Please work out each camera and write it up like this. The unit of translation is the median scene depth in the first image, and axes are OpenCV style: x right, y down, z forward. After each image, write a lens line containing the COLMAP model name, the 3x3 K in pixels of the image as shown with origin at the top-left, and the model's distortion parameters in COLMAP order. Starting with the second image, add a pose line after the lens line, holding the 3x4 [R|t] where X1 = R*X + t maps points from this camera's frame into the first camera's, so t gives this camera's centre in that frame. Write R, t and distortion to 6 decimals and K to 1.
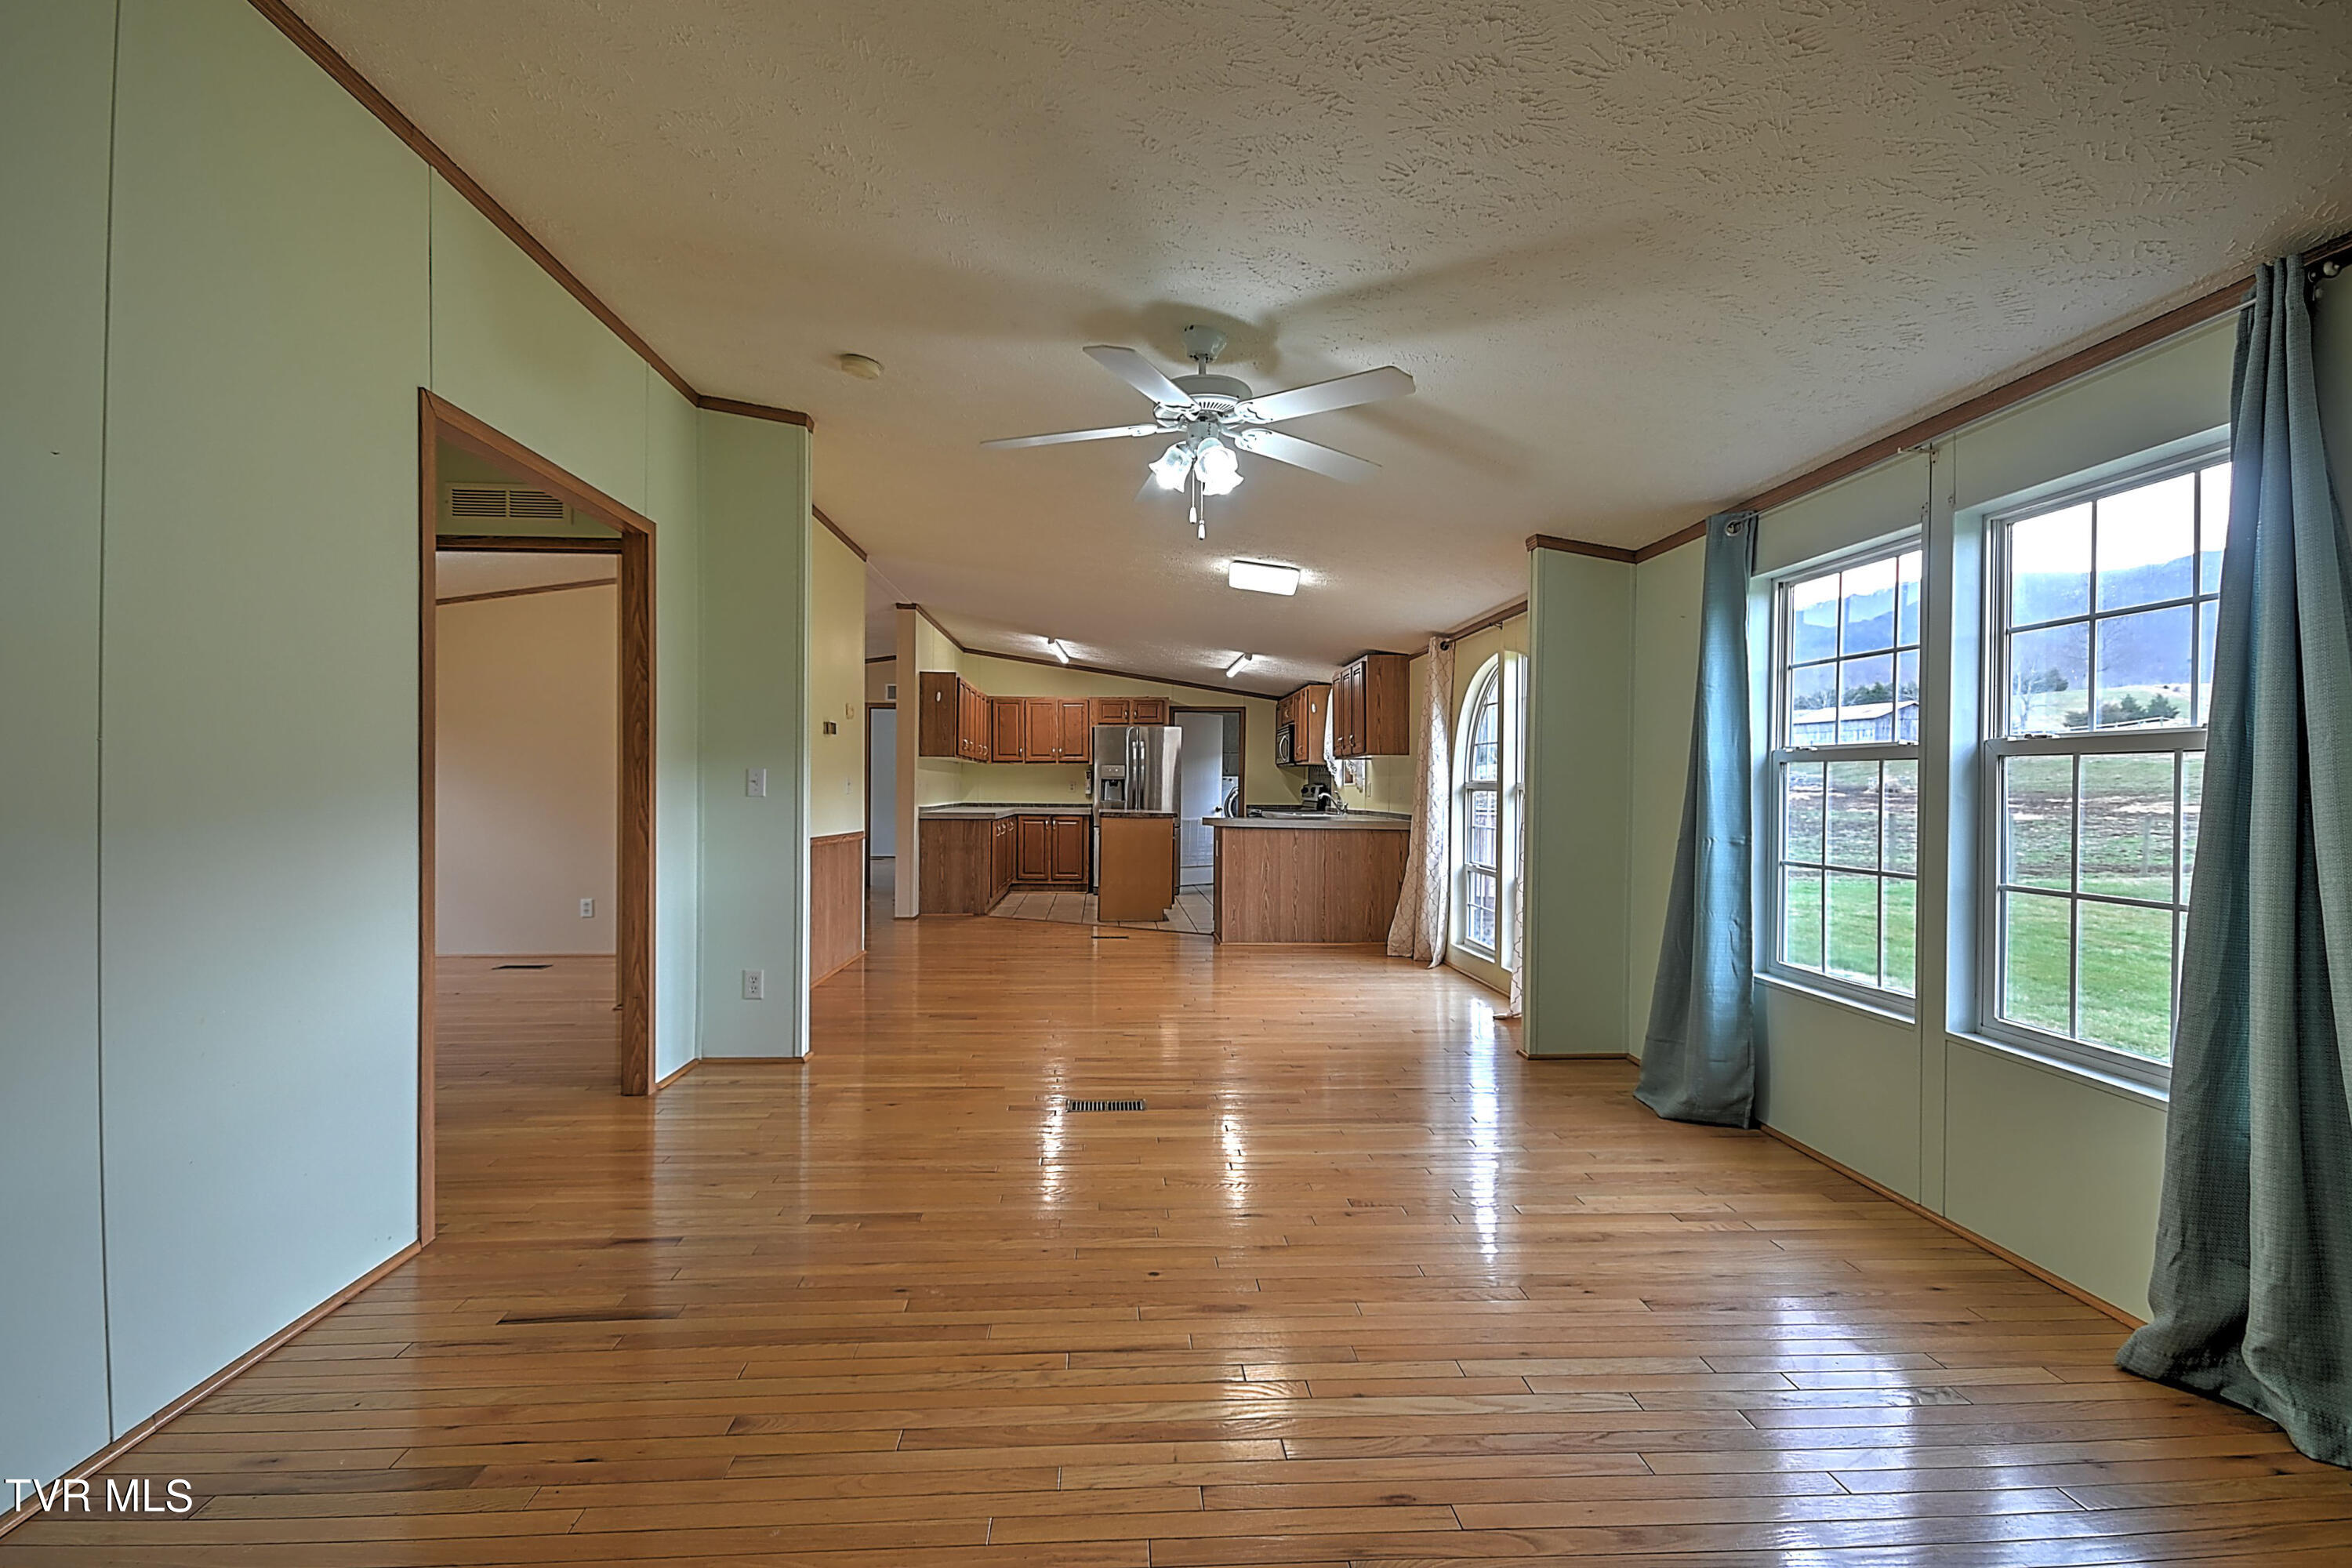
lens RADIAL K [[1048.7, 0, 1156.1], [0, 1048.7, 787.5], [0, 0, 1]] dist [0.000838, 0.000009]
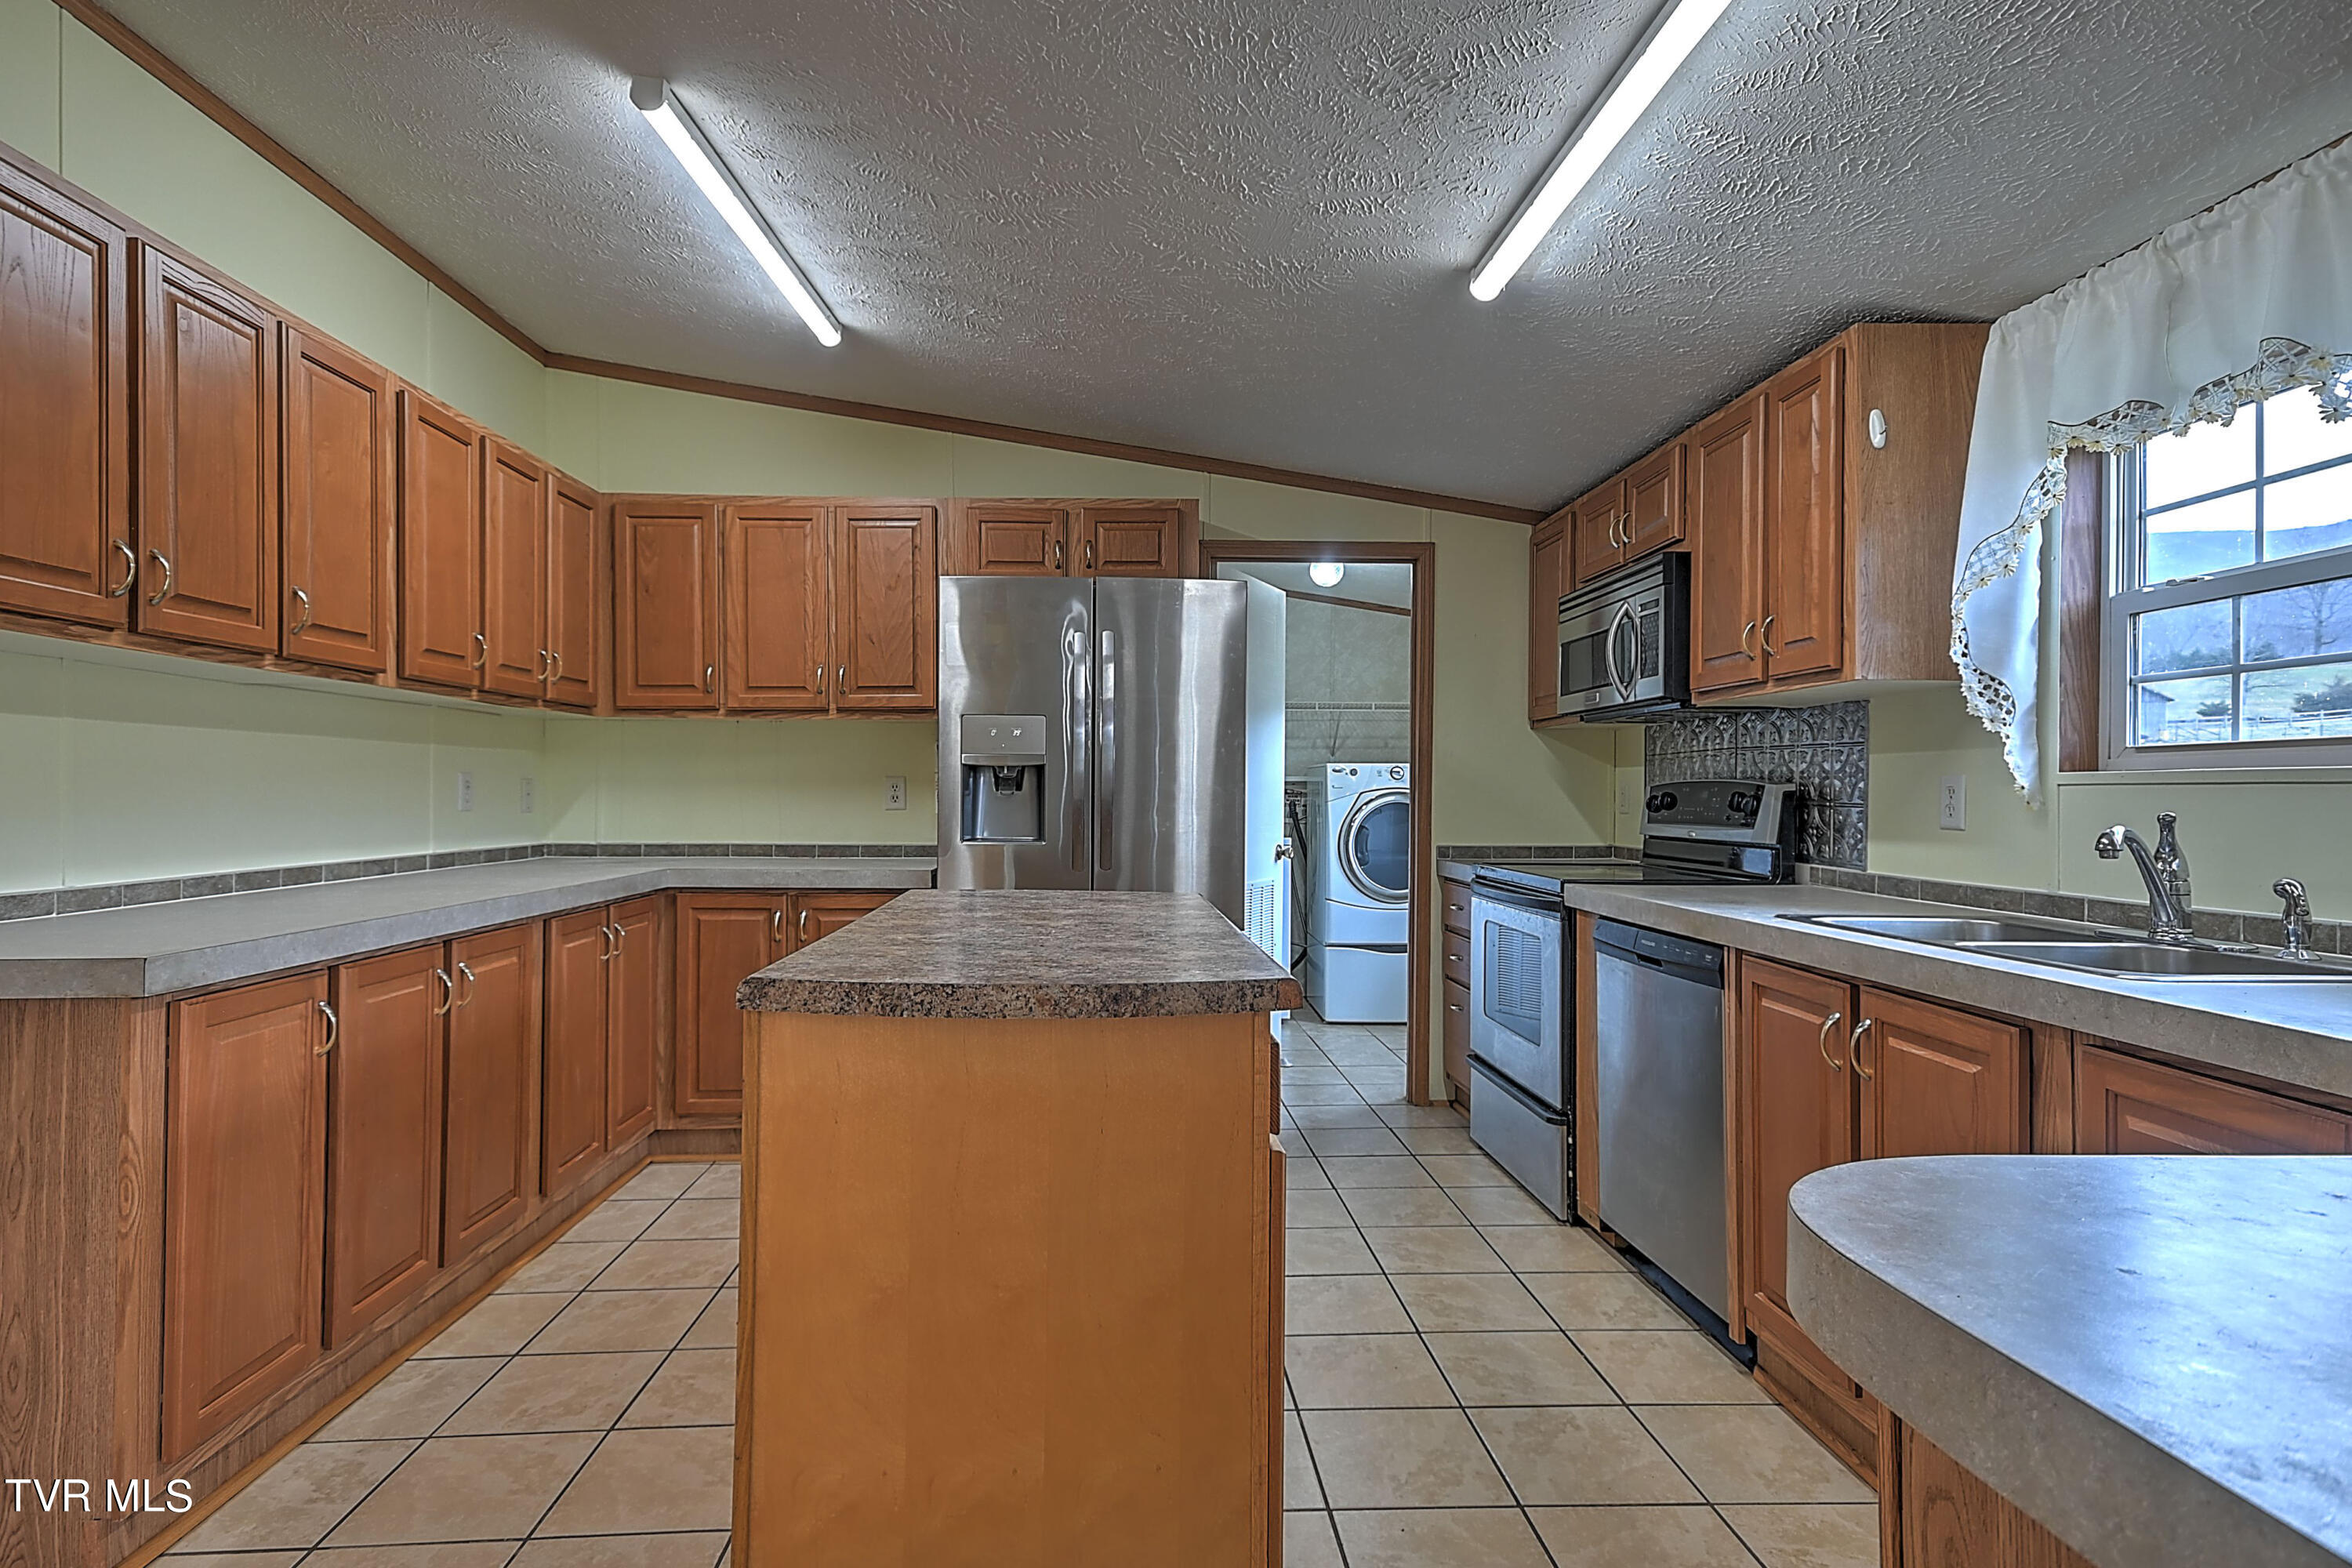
lens RADIAL K [[1205.5, 0, 1159.9], [0, 1205.5, 789.0], [0, 0, 1]] dist [0.023596, 0.002125]
pose [[0.999995, -0.003127, 0.000004, 0.000617], [0.003127, 0.999993, -0.002012, -0.000735], [0.000002, 0.002012, 0.999998, 0.703839]]
